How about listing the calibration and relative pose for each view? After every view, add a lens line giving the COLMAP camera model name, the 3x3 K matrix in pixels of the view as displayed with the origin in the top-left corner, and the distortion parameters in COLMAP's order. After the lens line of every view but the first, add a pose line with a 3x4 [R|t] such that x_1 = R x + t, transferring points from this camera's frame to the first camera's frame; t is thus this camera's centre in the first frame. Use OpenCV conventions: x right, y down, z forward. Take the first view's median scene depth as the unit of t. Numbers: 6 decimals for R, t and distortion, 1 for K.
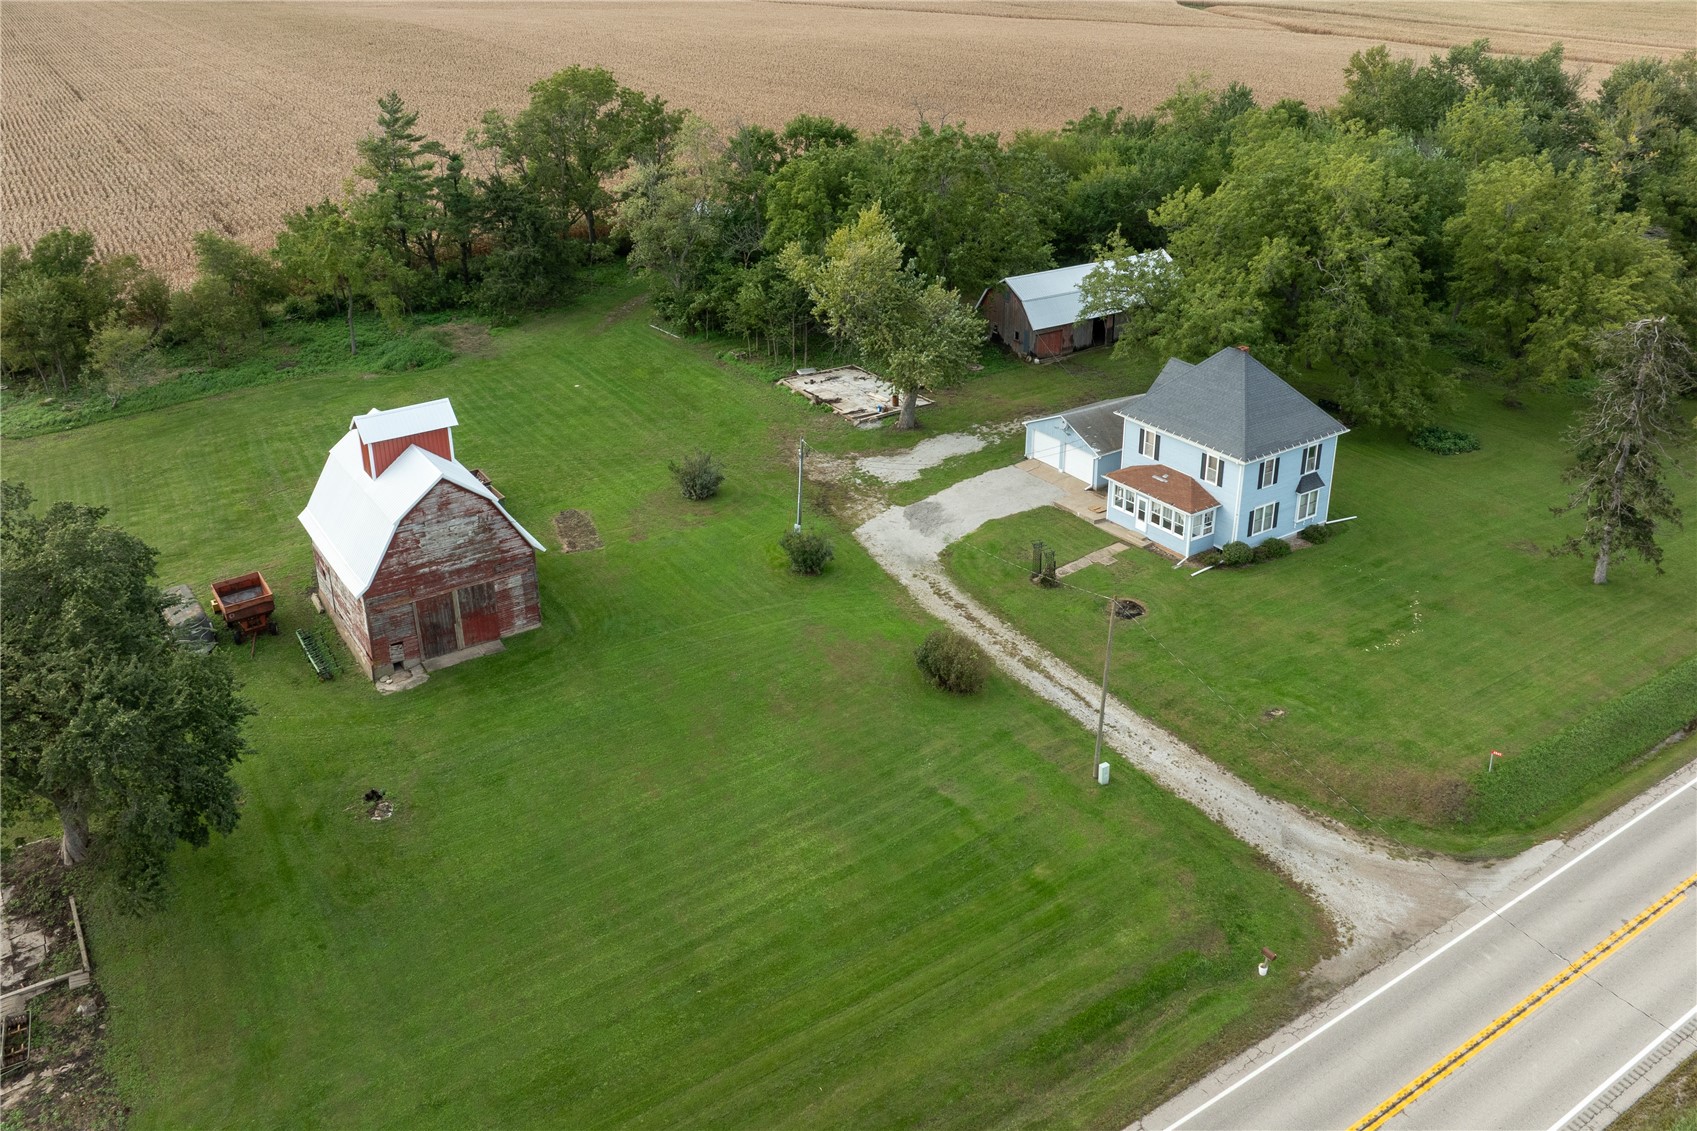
lens RADIAL K [[1391.9, 0, 846.3], [0, 1391.9, 439.4], [0, 0, 1]] dist [-0.027451, -0.002281]
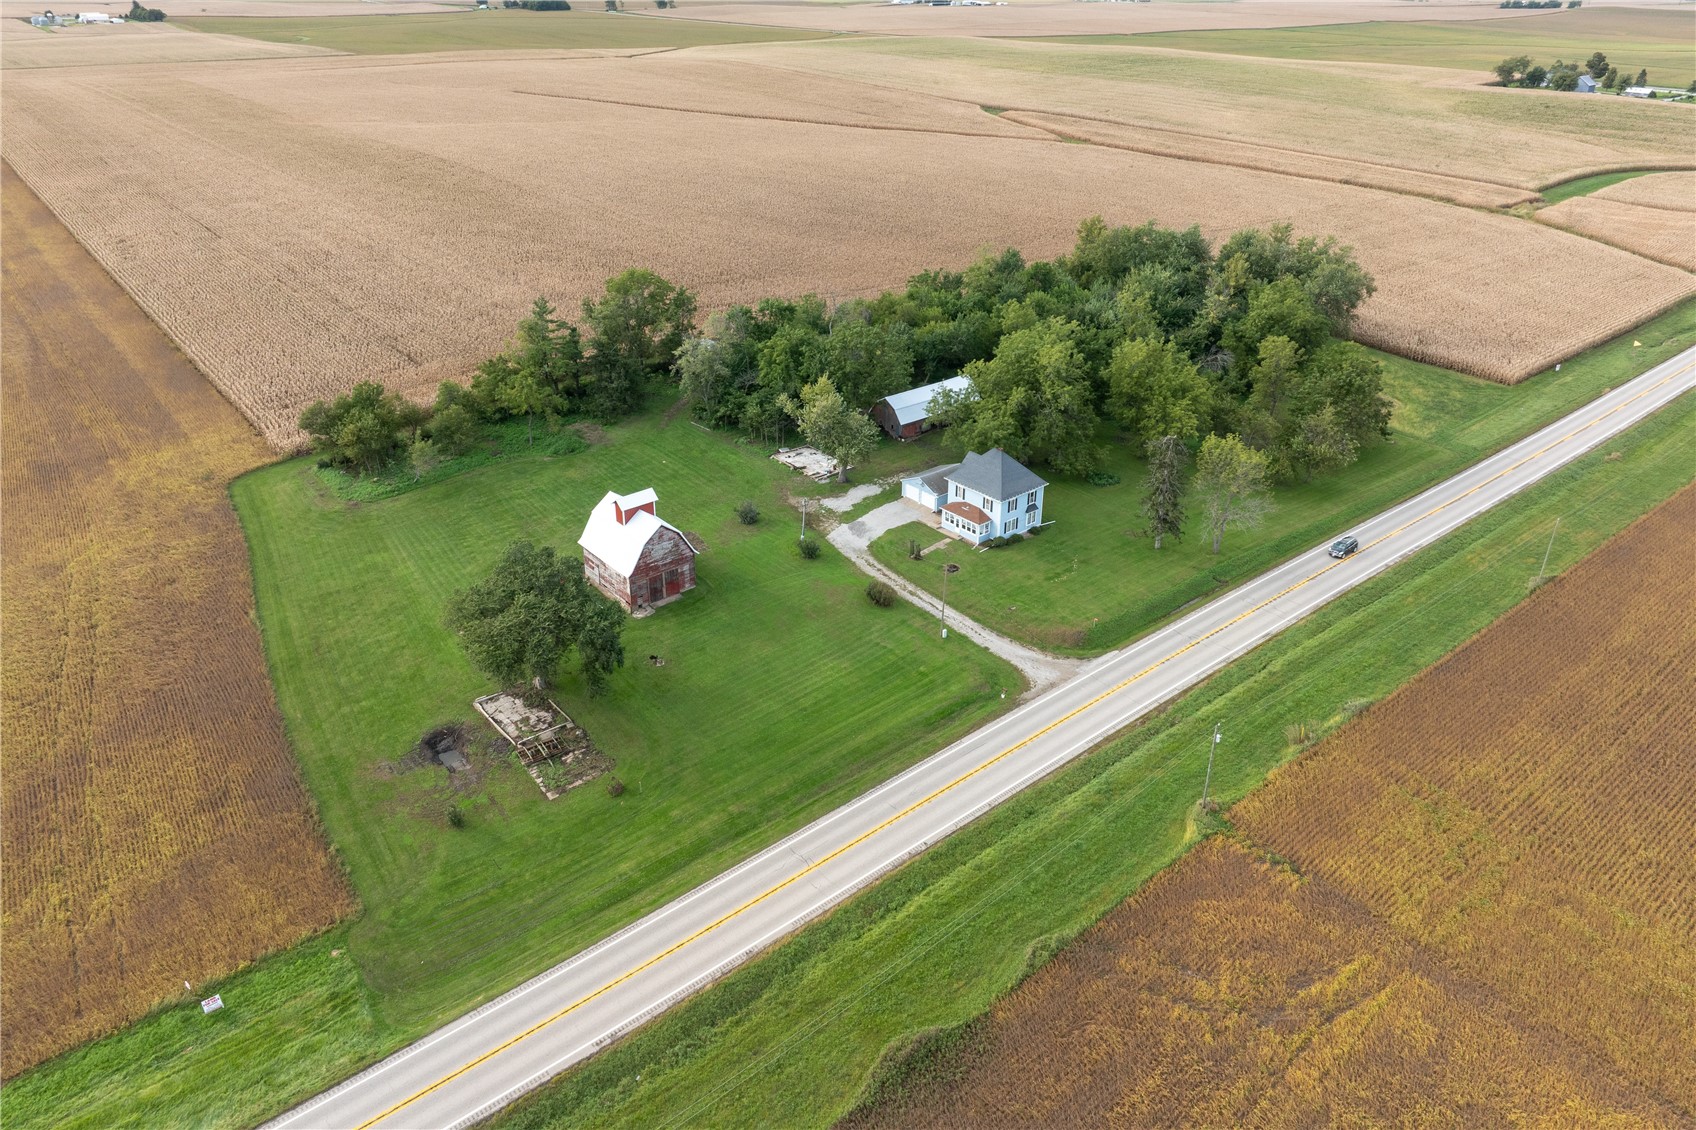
lens RADIAL K [[1162.7, 0, 844.7], [0, 1162.7, 508.6], [0, 0, 1]] dist [0.001254, 0.000199]
pose [[0.993613, -0.036696, 0.106710, -0.164903], [0.029003, 0.996927, 0.072769, -0.113641], [-0.109052, -0.069209, 0.991624, -0.825436]]
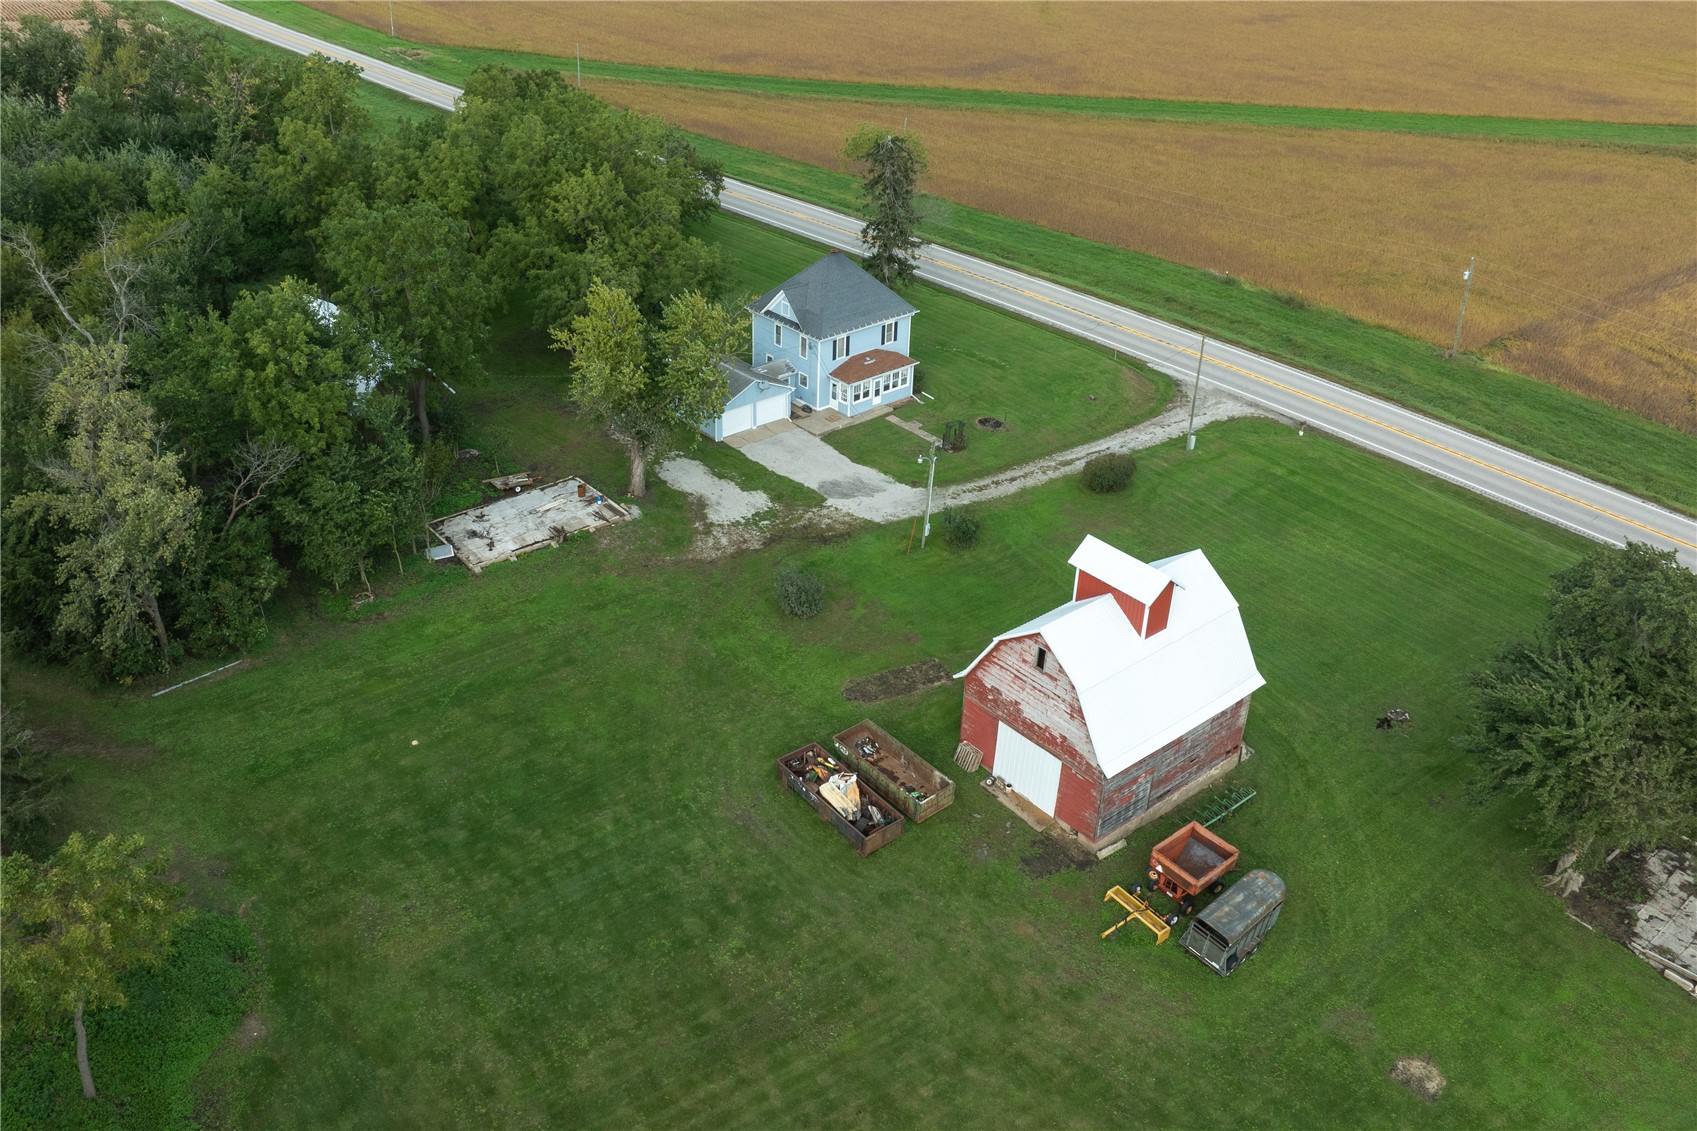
lens RADIAL K [[1391.9, 0, 846.3], [0, 1391.9, 439.4], [0, 0, 1]] dist [-0.027451, -0.002281]
pose [[-0.106768, -0.421181, 0.900671, -0.975536], [0.347197, 0.833033, 0.430709, -0.480254], [-0.931695, 0.358696, 0.057292, 0.984876]]
